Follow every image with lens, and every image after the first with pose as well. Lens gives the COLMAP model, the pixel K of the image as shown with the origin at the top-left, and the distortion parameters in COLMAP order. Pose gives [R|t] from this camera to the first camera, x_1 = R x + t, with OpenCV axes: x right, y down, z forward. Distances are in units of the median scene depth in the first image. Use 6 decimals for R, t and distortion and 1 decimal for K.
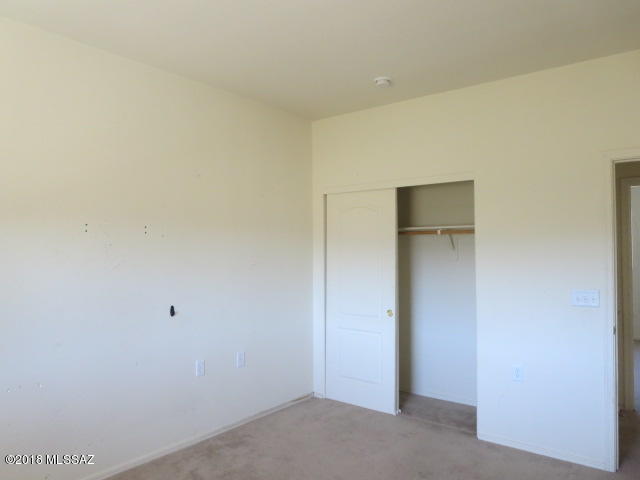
lens RADIAL K [[451.5, 0, 317.7], [0, 451.5, 240.7], [0, 0, 1]] dist [-0.027737, -0.002650]
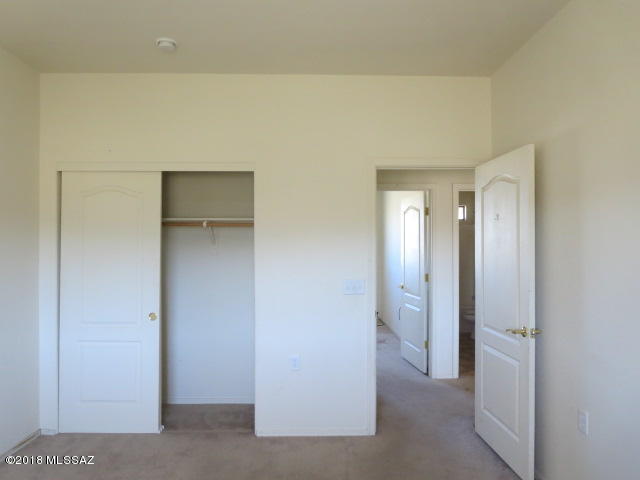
lens RADIAL K [[451.5, 0, 317.7], [0, 451.5, 240.7], [0, 0, 1]] dist [-0.027737, -0.002650]
pose [[0.765948, 0.010633, 0.642815, -0.154172], [-0.017340, 0.999841, 0.004123, 0.006995], [-0.642669, -0.014304, 0.766010, 0.145735]]
